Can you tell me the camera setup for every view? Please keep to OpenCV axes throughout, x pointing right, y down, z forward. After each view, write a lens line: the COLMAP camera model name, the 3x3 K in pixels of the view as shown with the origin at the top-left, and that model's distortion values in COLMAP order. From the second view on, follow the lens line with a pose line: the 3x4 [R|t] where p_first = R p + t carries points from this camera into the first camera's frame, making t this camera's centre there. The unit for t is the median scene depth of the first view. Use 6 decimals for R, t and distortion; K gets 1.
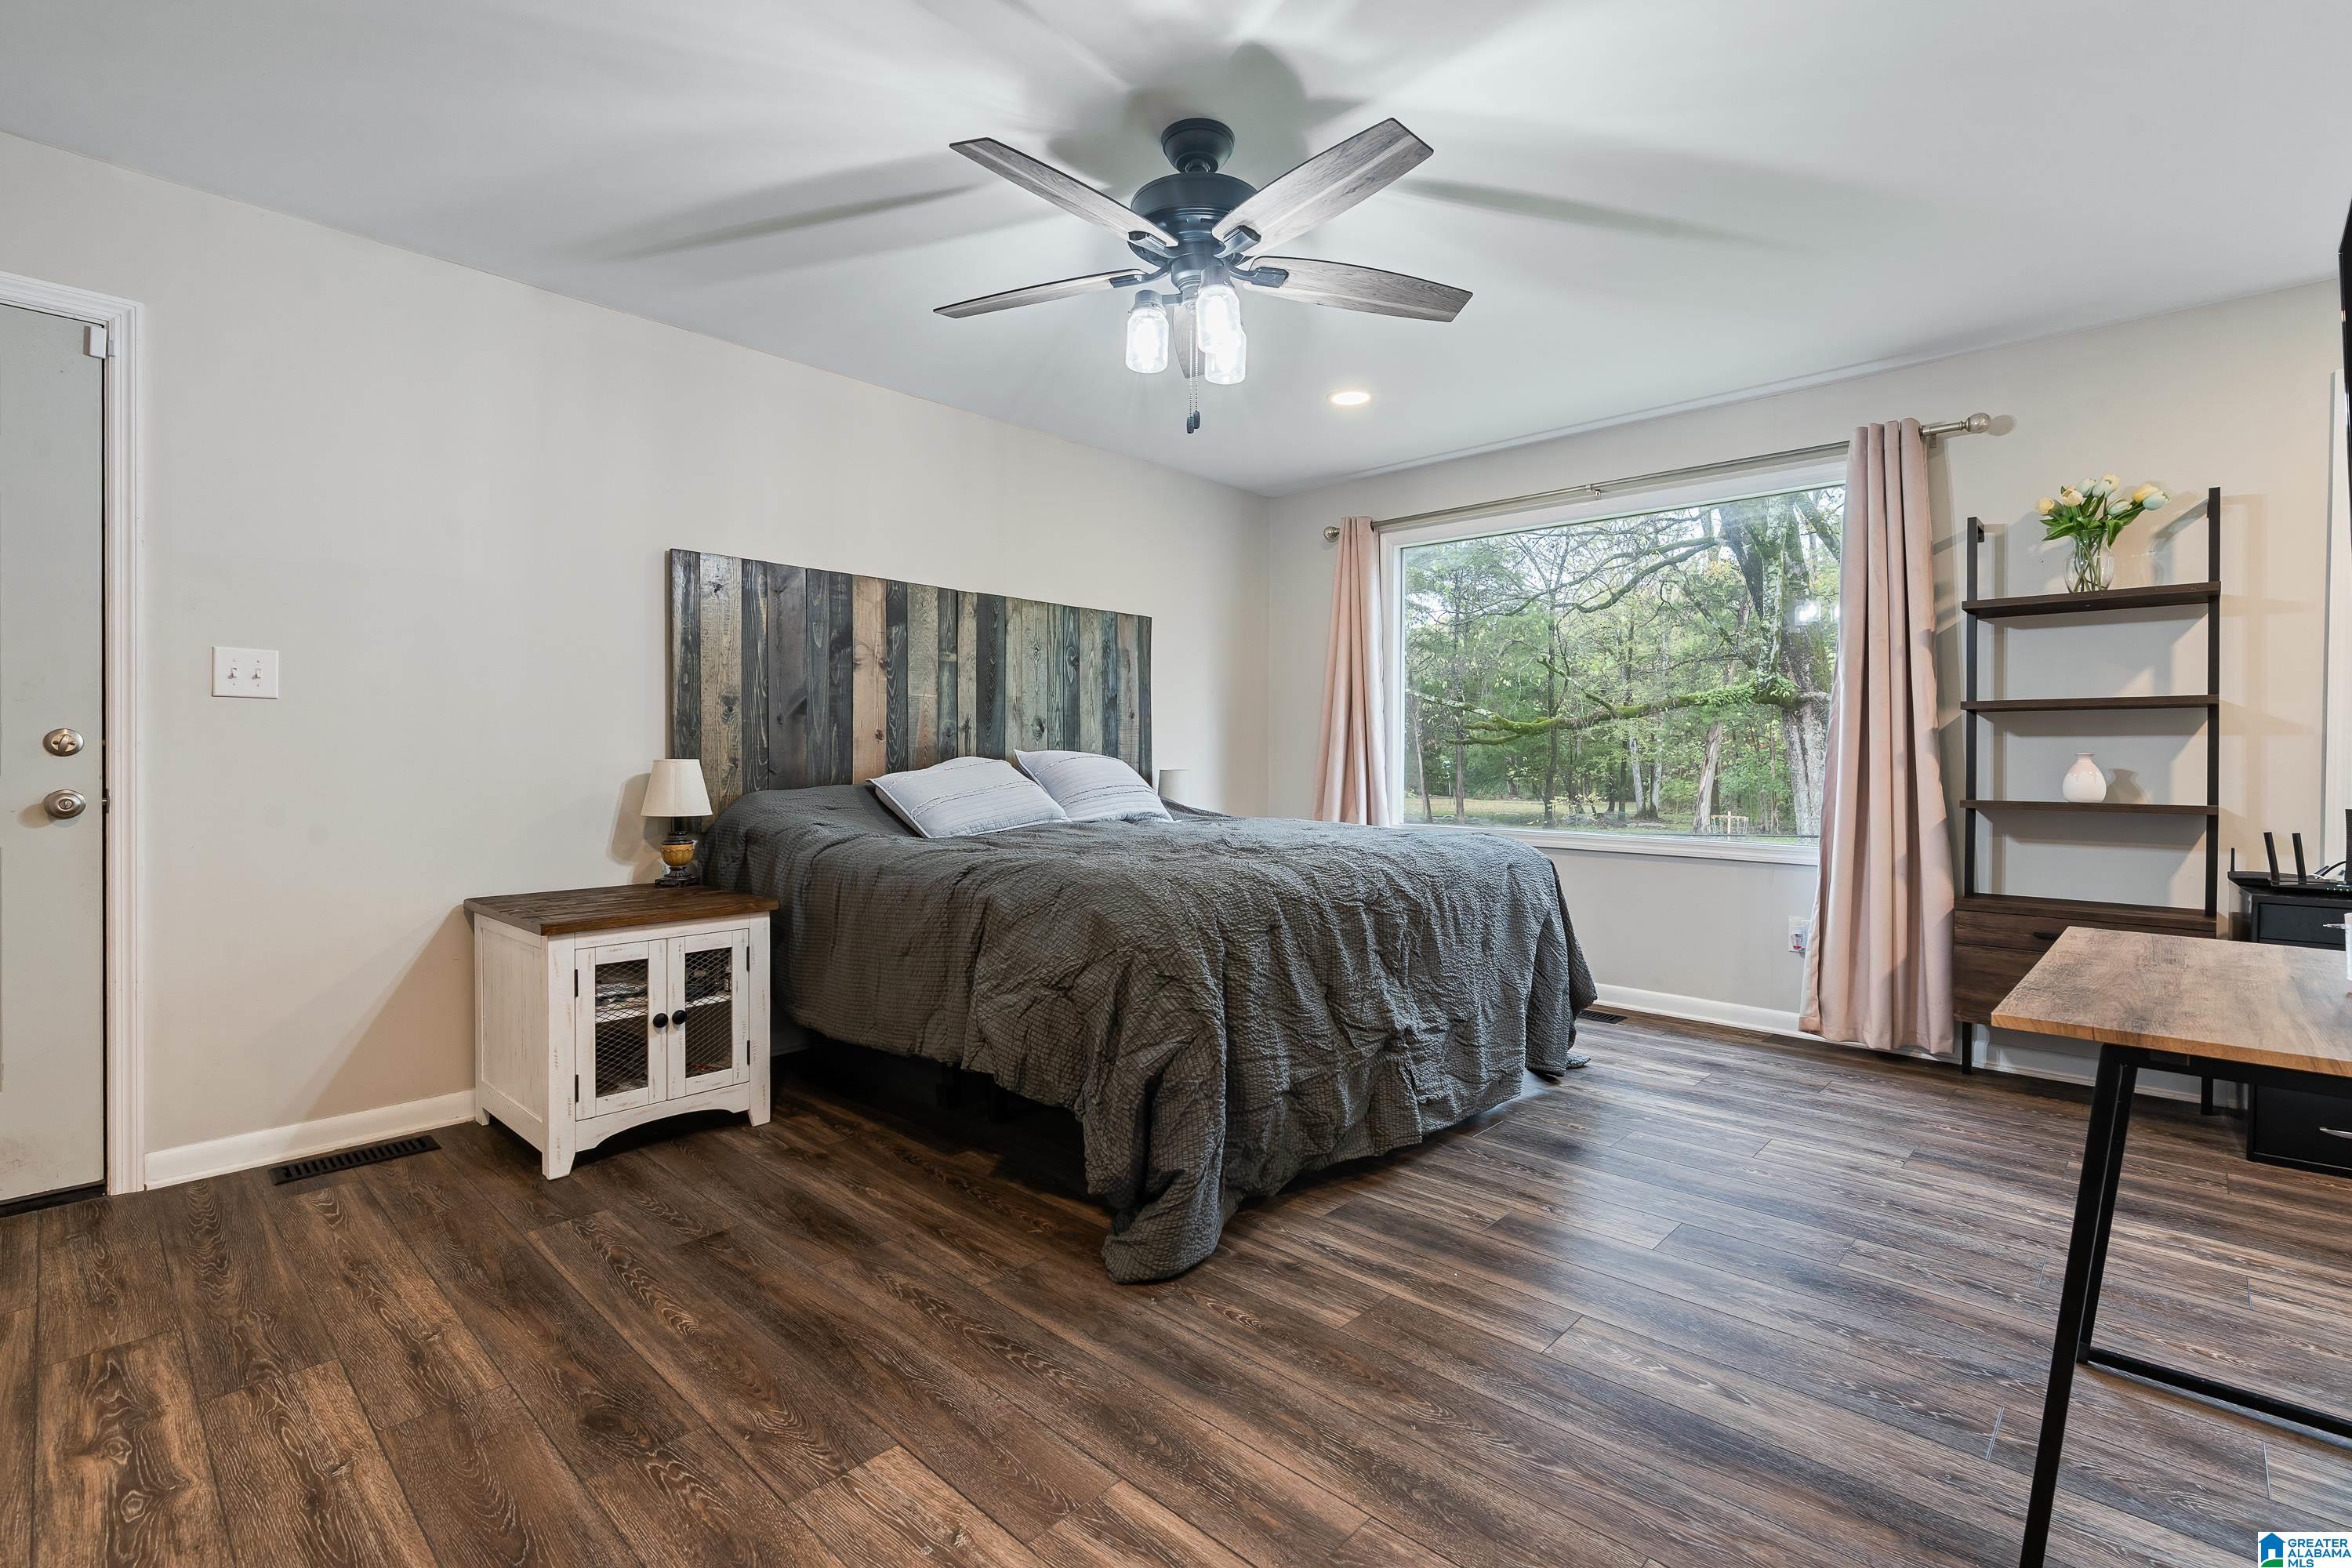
lens RADIAL K [[1069.1, 0, 1177.7], [0, 1069.1, 774.0], [0, 0, 1]] dist [-0.008484, 0.001667]
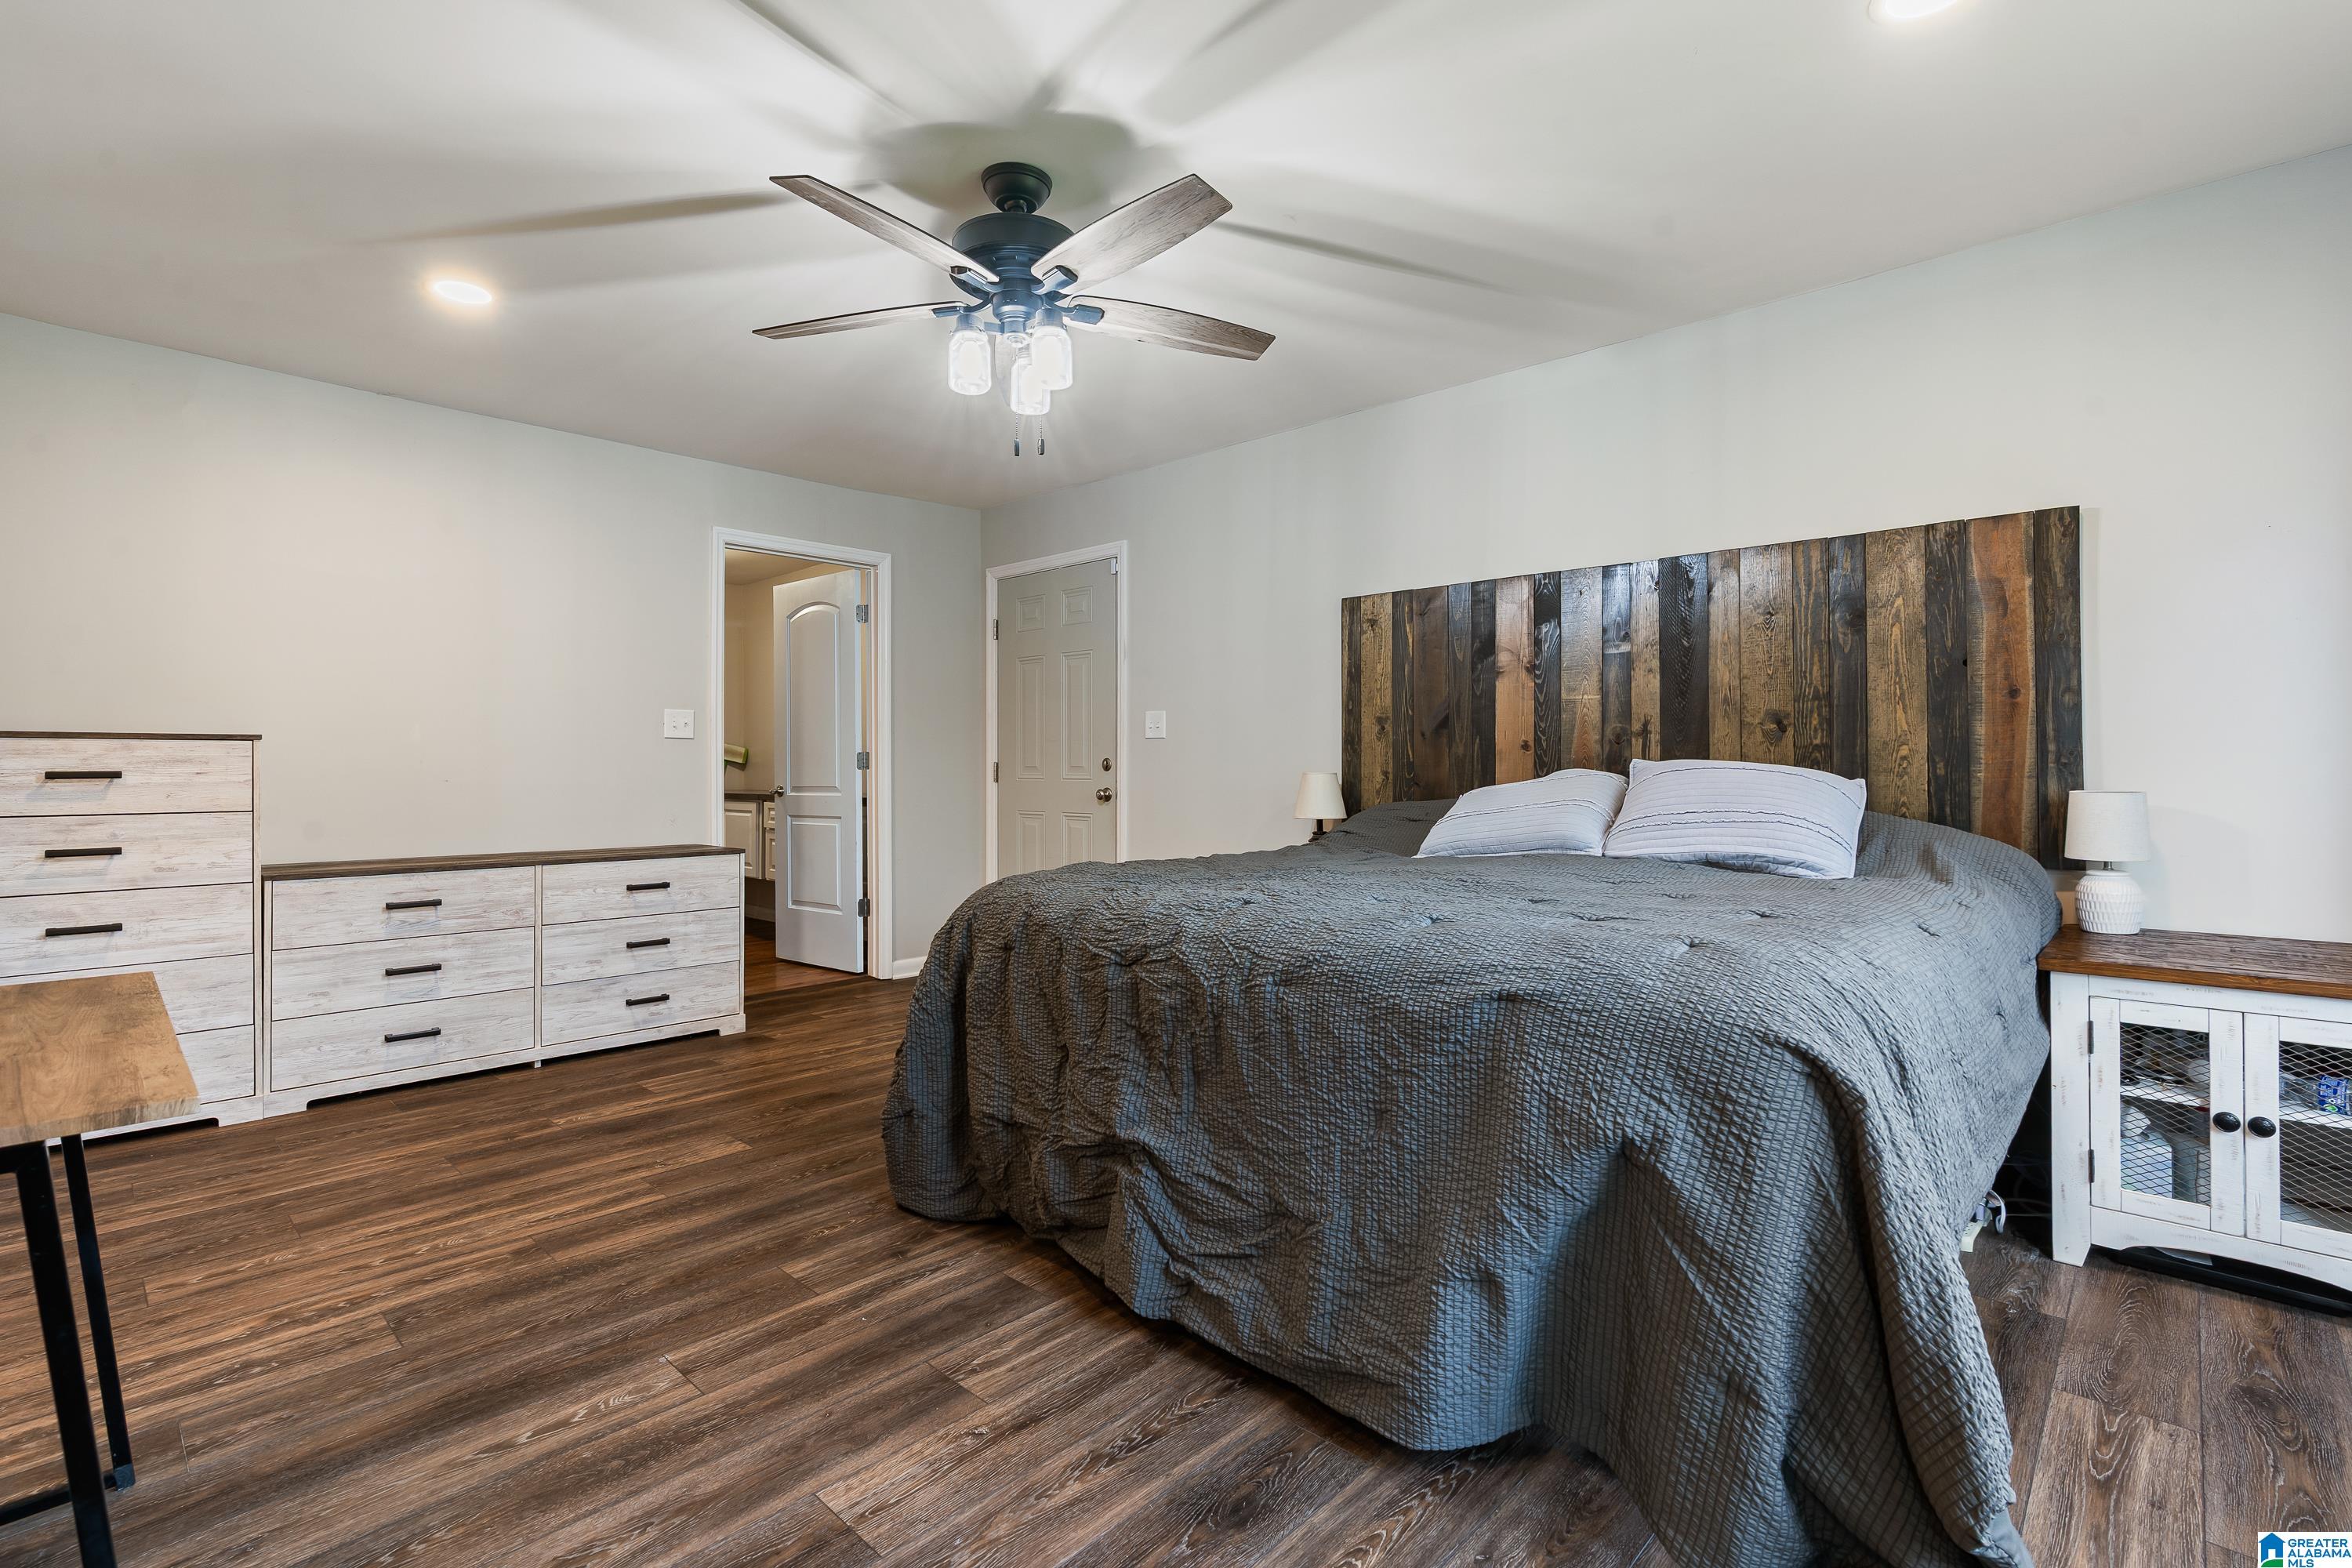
lens RADIAL K [[1069.1, 0, 1179.6], [0, 1069.1, 771.5], [0, 0, 1]] dist [-0.008484, 0.001667]
pose [[0.007058, 0.000079, -0.999975, 0.692569], [-0.010432, 0.999946, 0.000005, -0.011721], [0.999921, 0.010431, 0.007058, 0.751054]]
